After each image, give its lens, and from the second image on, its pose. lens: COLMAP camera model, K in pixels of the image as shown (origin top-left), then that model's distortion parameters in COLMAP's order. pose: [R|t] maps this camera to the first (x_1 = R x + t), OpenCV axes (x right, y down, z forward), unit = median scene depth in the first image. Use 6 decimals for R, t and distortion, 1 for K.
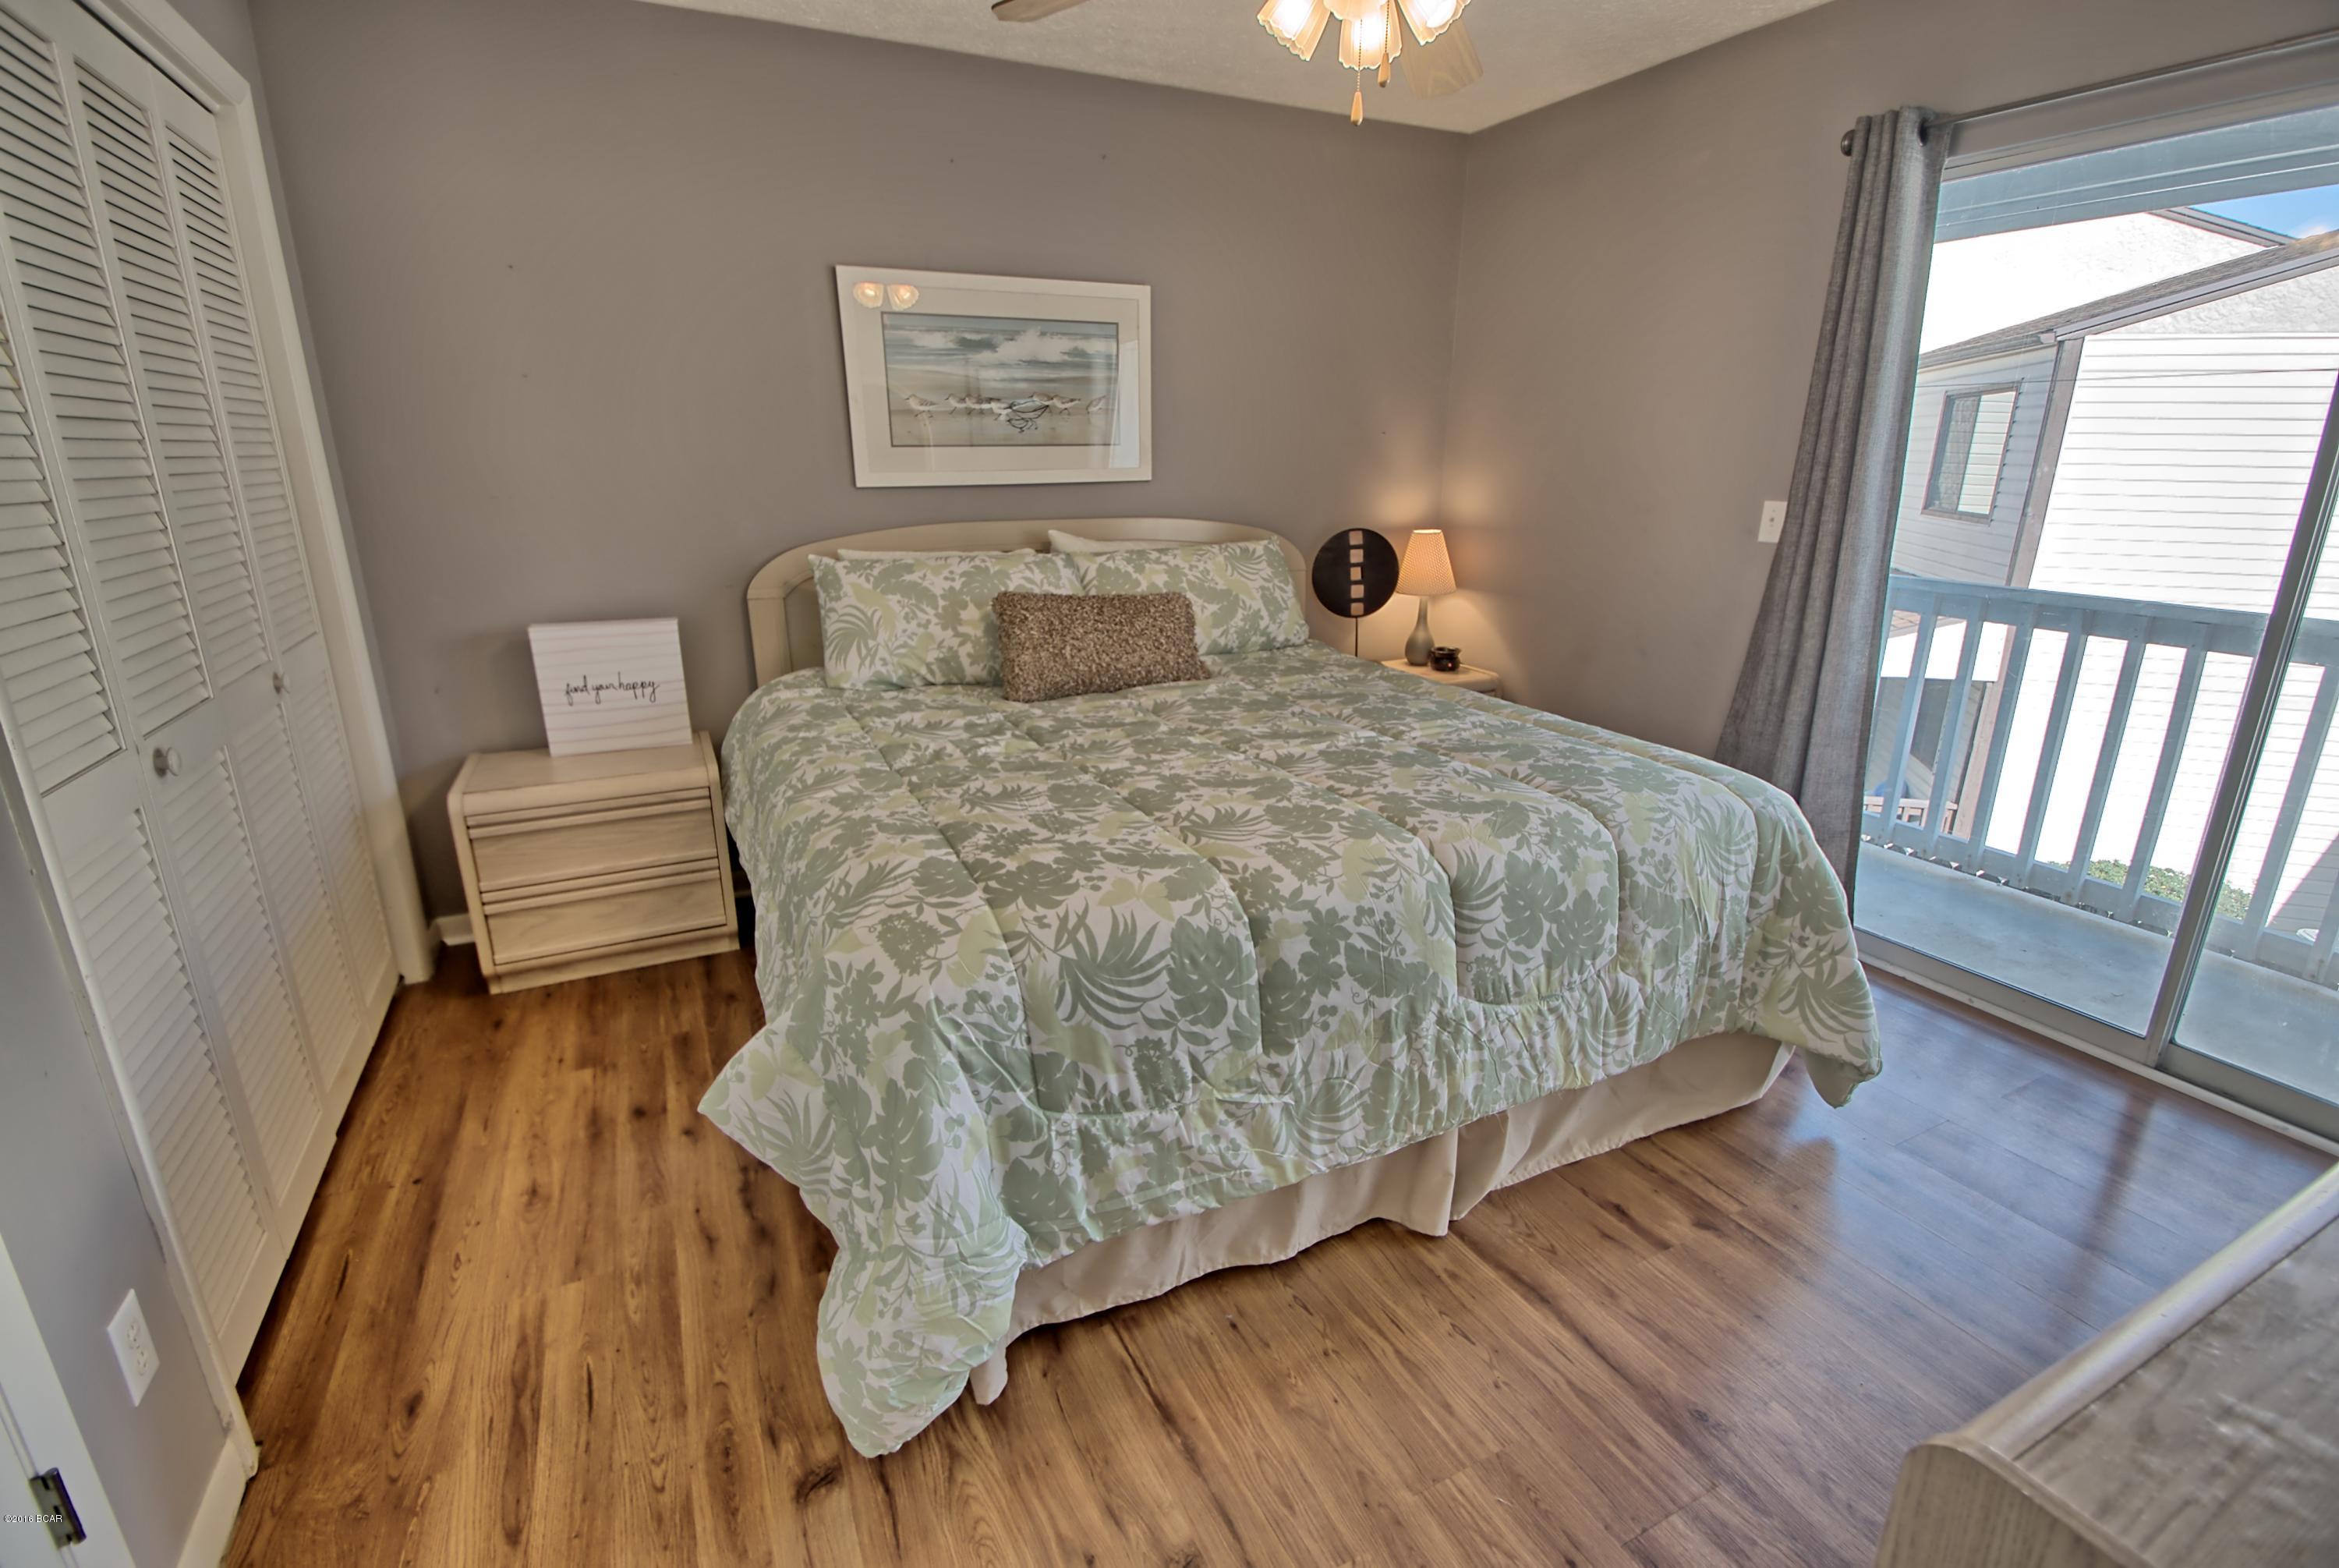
lens RADIAL K [[1053.2, 0, 1164.4], [0, 1053.2, 772.8], [0, 0, 1]] dist [0.000147, -0.007852]
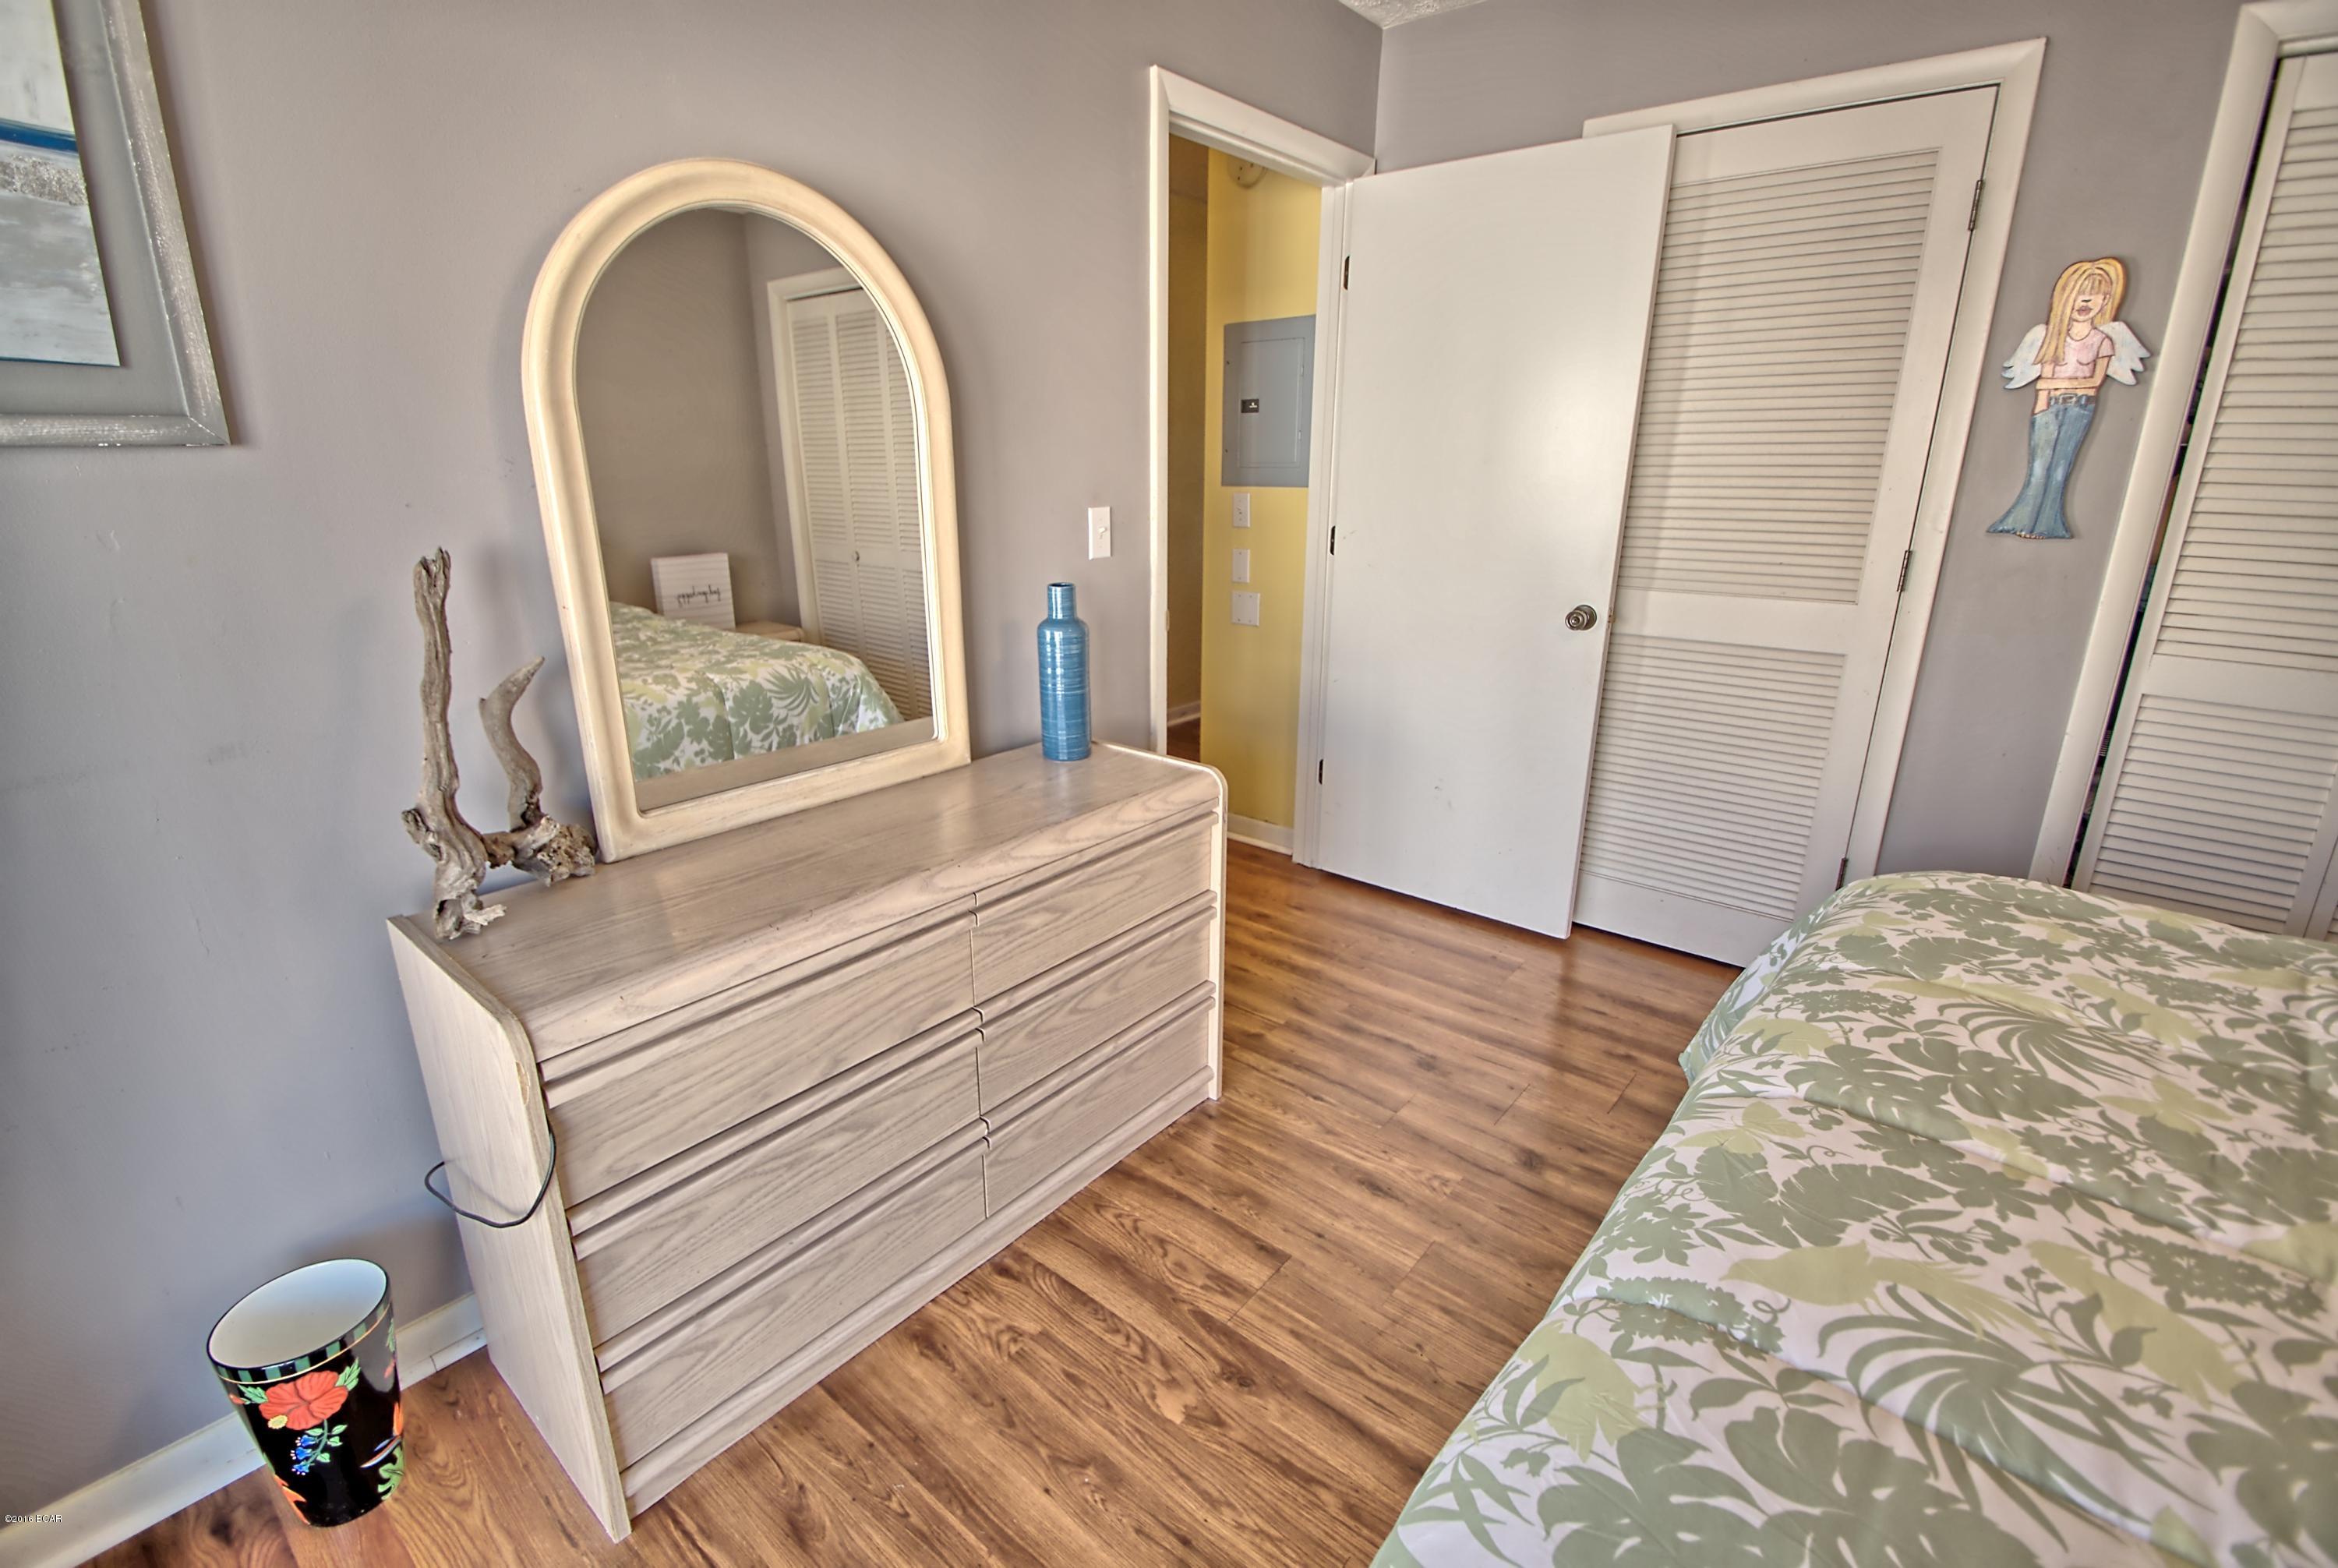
lens RADIAL K [[1052.7, 0, 1167.5], [0, 1052.7, 780.5], [0, 0, 1]] dist [0.000147, -0.007852]
pose [[-0.912707, 0.120922, -0.390312, 0.783607], [-0.119287, 0.834751, 0.537552, -0.367335], [0.390815, 0.537187, -0.747458, 1.226601]]
